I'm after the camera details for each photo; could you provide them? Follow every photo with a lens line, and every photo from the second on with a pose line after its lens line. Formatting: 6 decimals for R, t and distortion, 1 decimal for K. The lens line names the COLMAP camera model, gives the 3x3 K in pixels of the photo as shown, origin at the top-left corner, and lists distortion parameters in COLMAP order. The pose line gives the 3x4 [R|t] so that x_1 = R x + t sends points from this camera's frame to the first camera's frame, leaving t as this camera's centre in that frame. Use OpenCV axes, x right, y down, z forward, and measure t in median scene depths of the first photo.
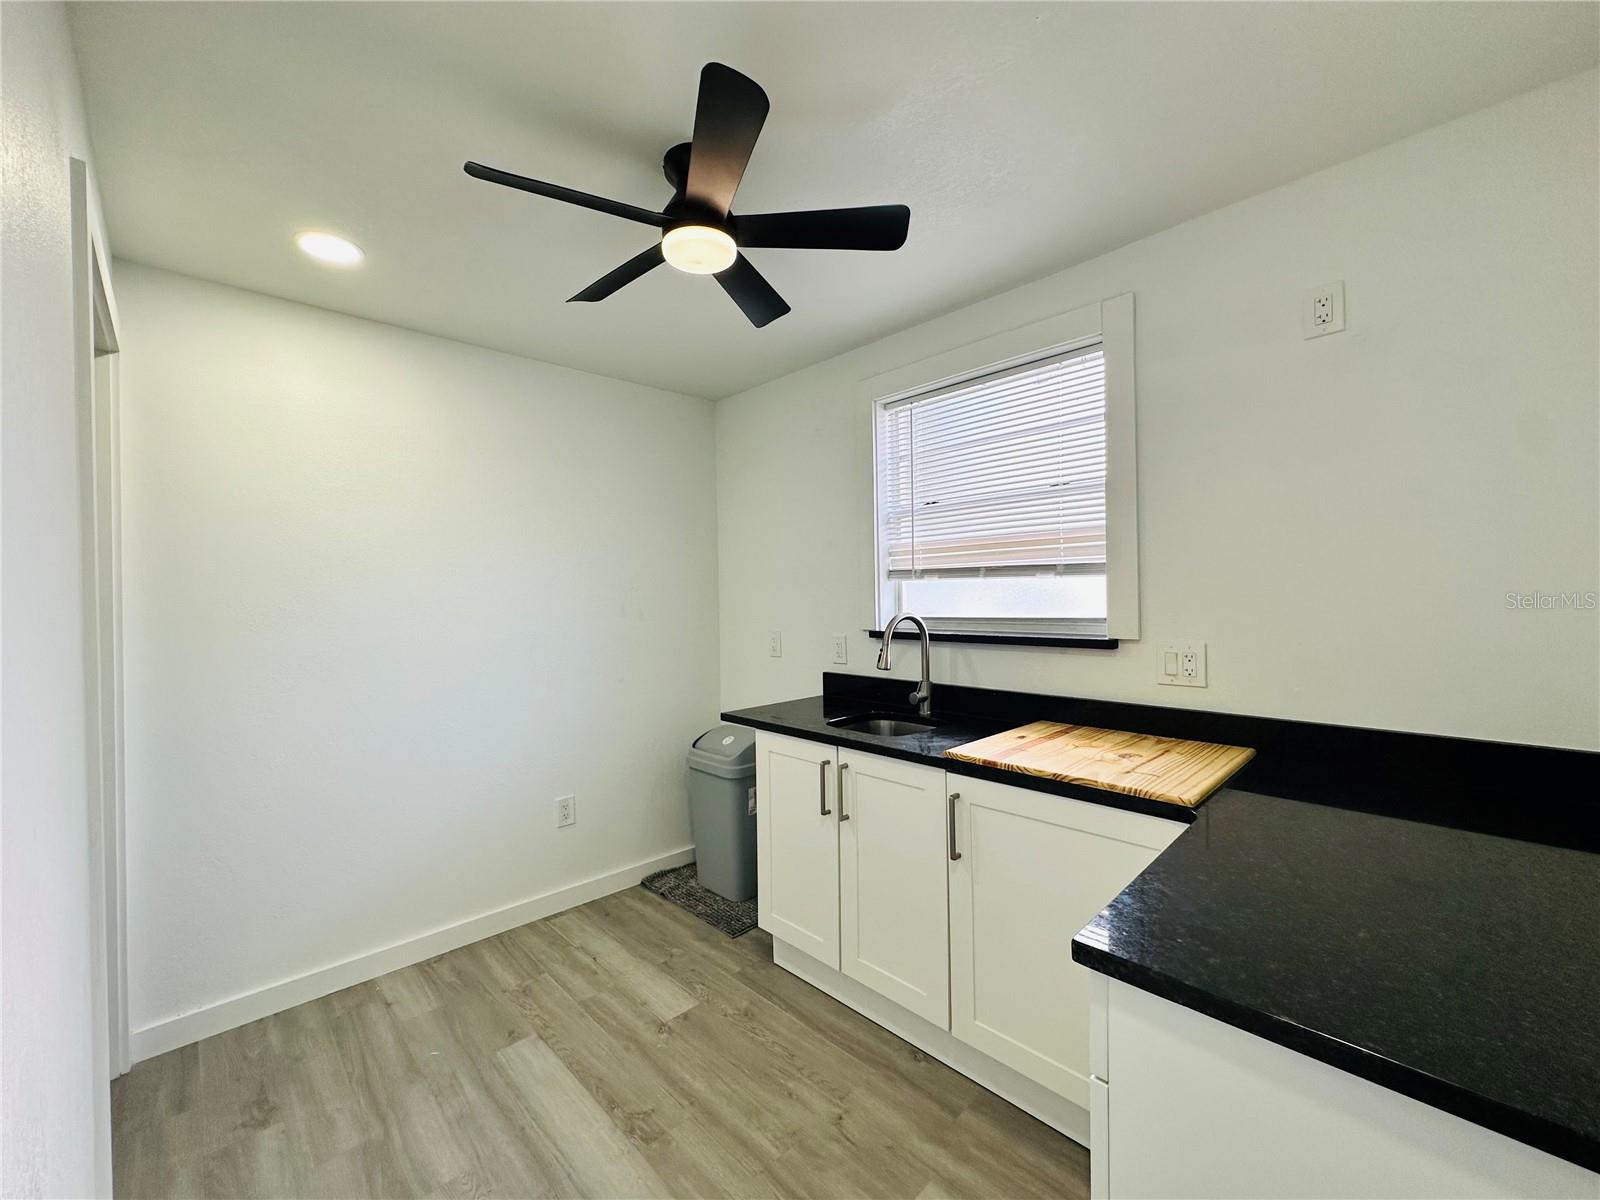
lens RADIAL K [[635.5, 0, 801.2], [0, 635.5, 598.9], [0, 0, 1]] dist [-0.010095, 0.001833]
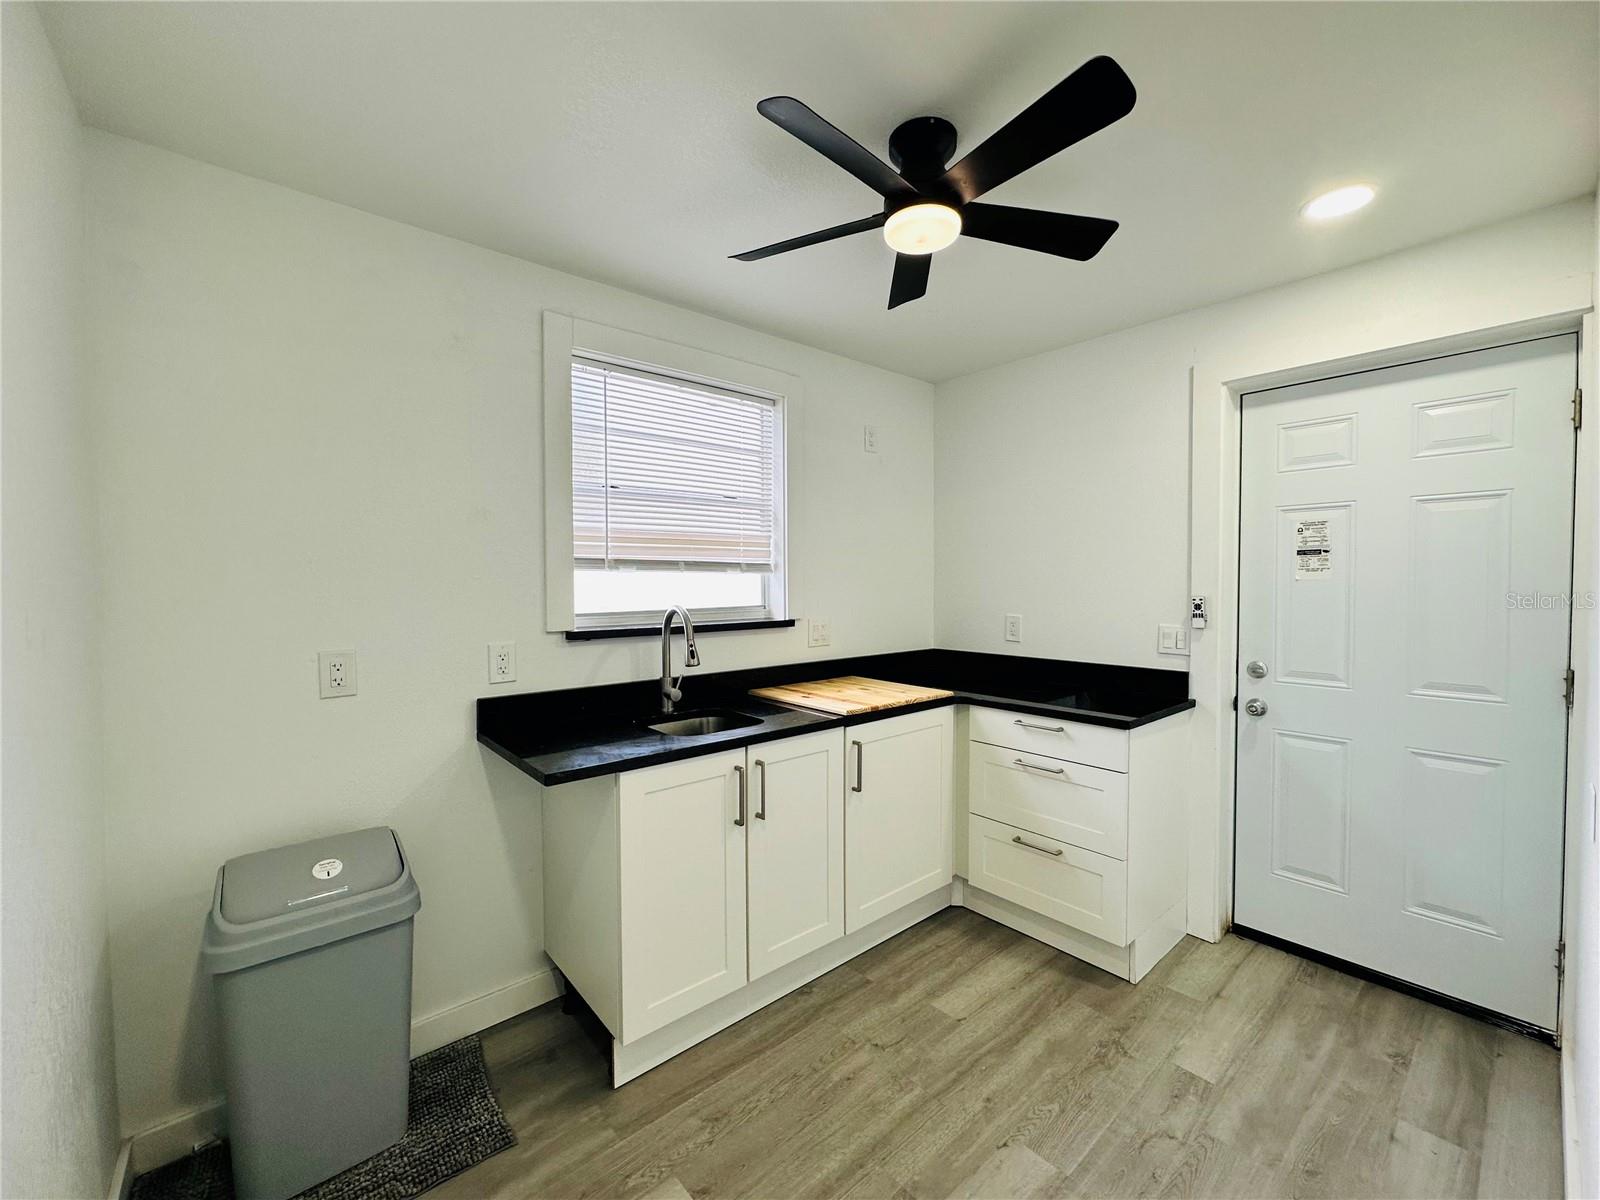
lens RADIAL K [[635.5, 0, 800.5], [0, 635.5, 595.8], [0, 0, 1]] dist [-0.010095, 0.001833]
pose [[0.067662, -0.007197, 0.997682, -0.830943], [0.007809, 0.999947, 0.006684, 0.001984], [-0.997678, 0.007339, 0.067715, 0.810258]]
